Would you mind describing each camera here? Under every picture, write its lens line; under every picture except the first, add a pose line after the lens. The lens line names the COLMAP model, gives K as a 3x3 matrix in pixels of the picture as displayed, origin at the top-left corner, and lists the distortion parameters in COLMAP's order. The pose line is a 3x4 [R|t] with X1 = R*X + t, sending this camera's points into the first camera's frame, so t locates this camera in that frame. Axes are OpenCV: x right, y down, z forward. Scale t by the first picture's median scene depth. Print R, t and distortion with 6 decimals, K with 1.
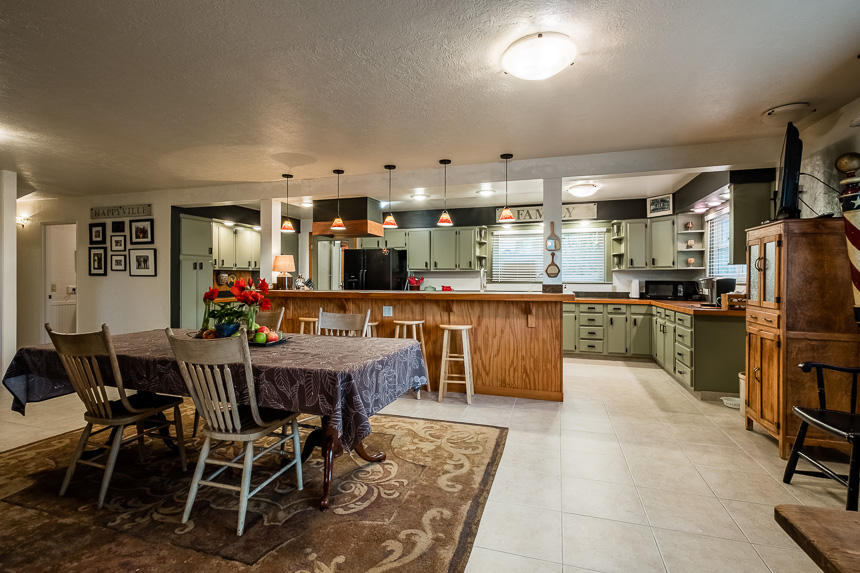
lens RADIAL K [[414.1, 0, 426.2], [0, 414.1, 283.5], [0, 0, 1]] dist [-0.002488, -0.000545]
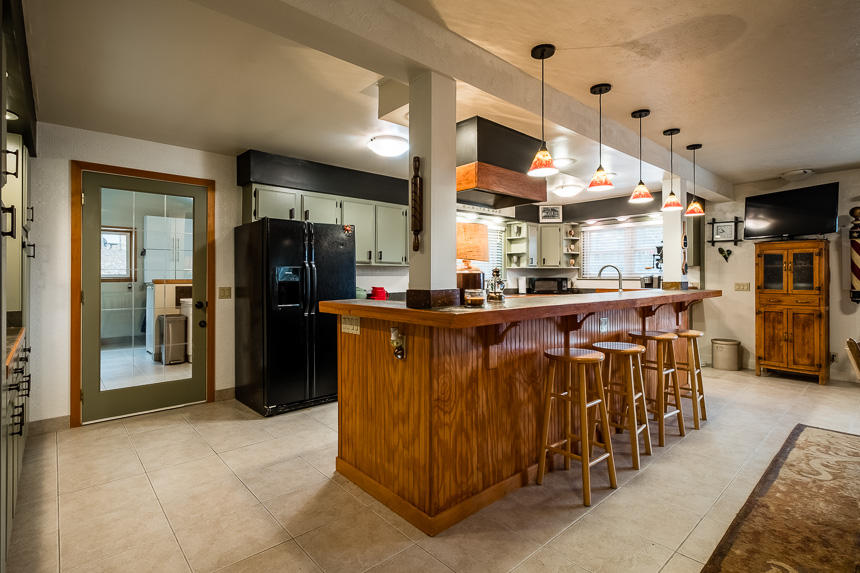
lens RADIAL K [[414.1, 0, 428.1], [0, 414.1, 278.5], [0, 0, 1]] dist [-0.002488, -0.000545]
pose [[0.519116, -0.006030, 0.854682, -0.607882], [0.013117, 0.999914, -0.000912, -0.007372], [-0.854603, 0.011684, 0.519150, 0.673810]]
